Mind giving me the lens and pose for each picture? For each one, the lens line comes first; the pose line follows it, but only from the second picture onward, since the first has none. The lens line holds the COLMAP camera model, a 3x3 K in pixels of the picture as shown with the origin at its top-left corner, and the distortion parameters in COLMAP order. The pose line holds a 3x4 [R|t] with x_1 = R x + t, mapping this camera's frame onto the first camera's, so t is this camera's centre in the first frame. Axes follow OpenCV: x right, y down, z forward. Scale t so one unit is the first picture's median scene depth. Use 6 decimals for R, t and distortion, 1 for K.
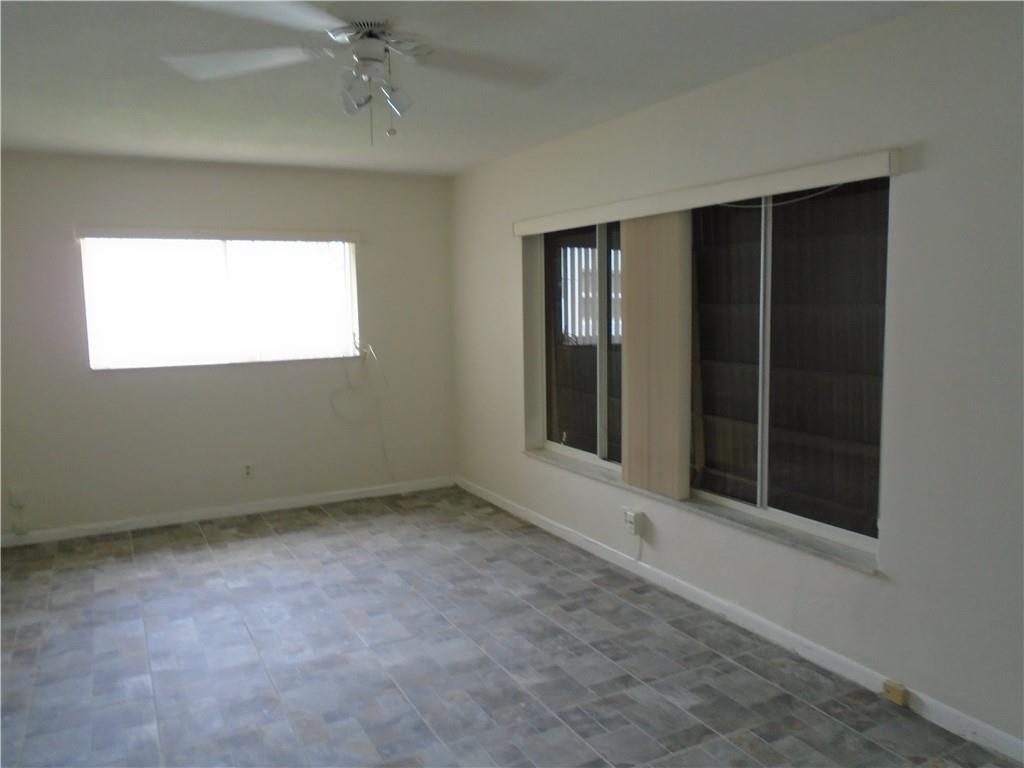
lens RADIAL K [[775.8, 0, 512.0], [0, 775.8, 384.0], [0, 0, 1]] dist [-0.011703, 0.005555]
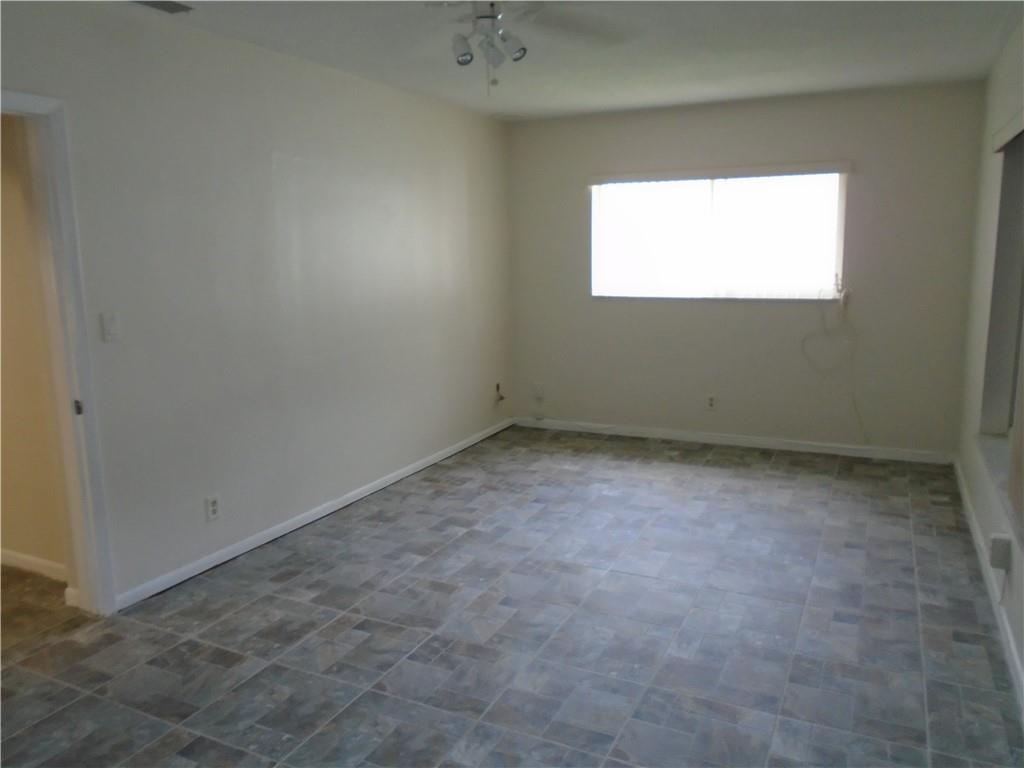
lens RADIAL K [[775.8, 0, 512.0], [0, 775.8, 384.0], [0, 0, 1]] dist [-0.011703, 0.005555]
pose [[0.589160, 0.144444, -0.795001, 0.381719], [-0.079339, 0.989479, 0.120982, -0.020934], [0.804112, -0.008203, 0.594421, 0.186361]]
